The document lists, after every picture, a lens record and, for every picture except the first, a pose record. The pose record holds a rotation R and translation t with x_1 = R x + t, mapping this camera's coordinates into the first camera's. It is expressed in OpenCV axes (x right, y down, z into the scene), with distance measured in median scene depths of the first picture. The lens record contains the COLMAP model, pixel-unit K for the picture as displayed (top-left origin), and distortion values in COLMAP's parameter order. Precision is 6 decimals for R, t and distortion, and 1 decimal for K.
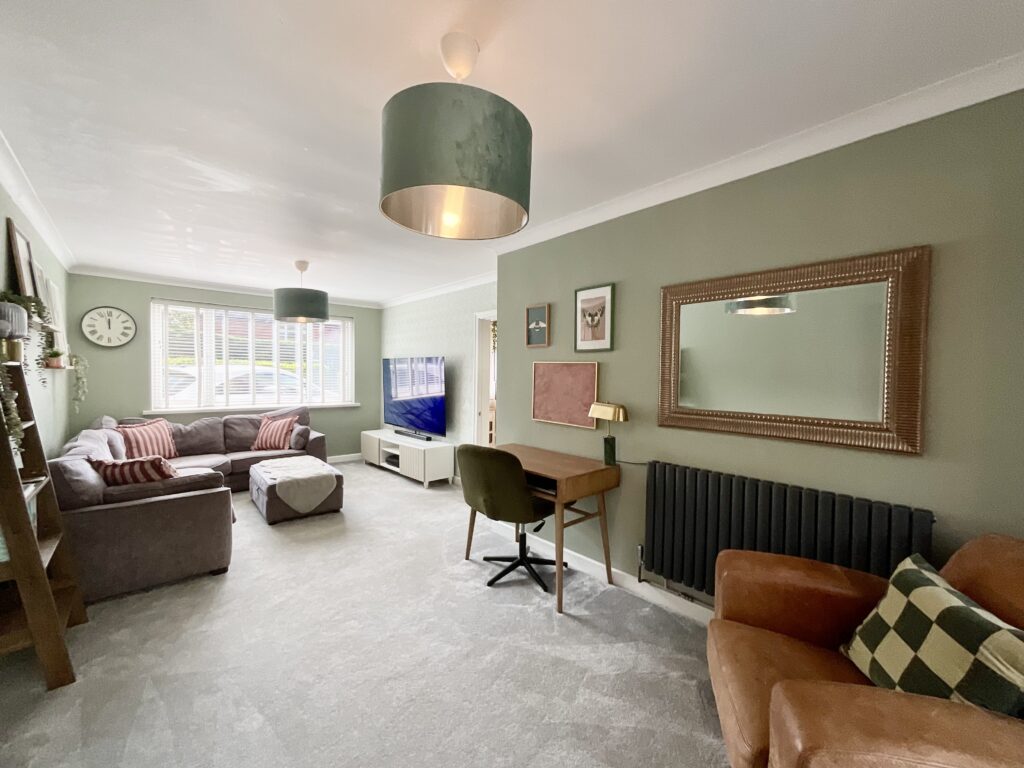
lens RADIAL K [[417.3, 0, 510.5], [0, 417.3, 382.8], [0, 0, 1]] dist [-0.013811, 0.008429]
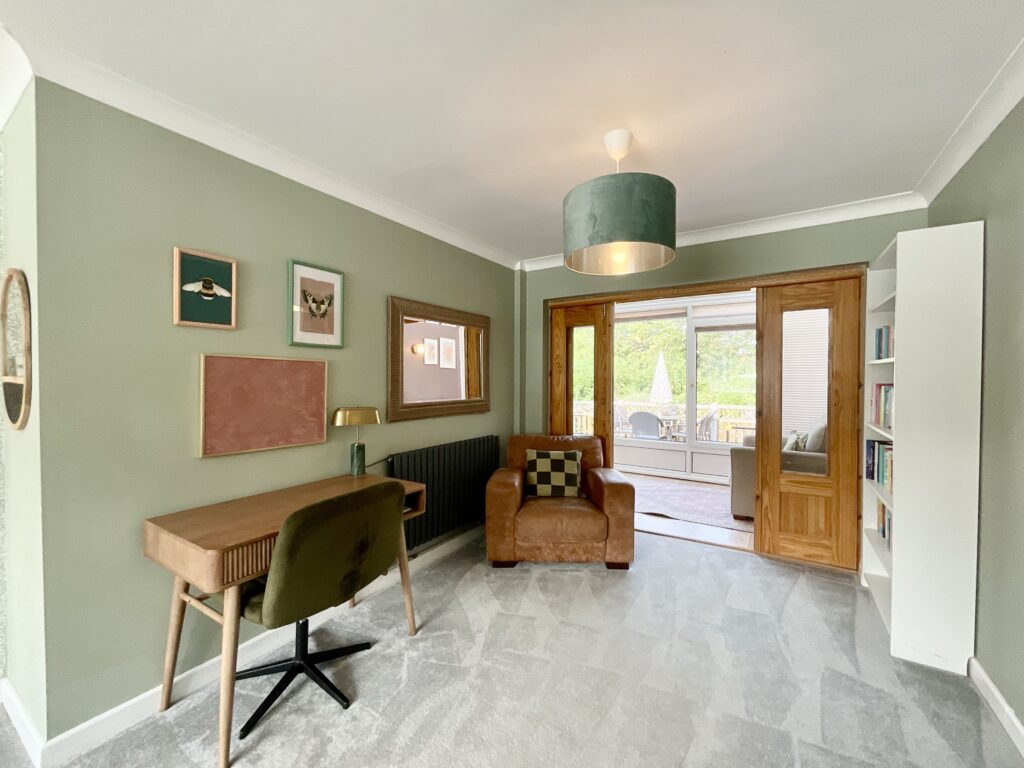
lens RADIAL K [[417.3, 0, 510.5], [0, 417.3, 382.8], [0, 0, 1]] dist [-0.013811, 0.008429]
pose [[-0.269808, -0.022714, 0.962646, -0.692775], [0.017910, 0.999430, 0.028602, -0.022658], [-0.962748, 0.024958, -0.269247, 0.878935]]
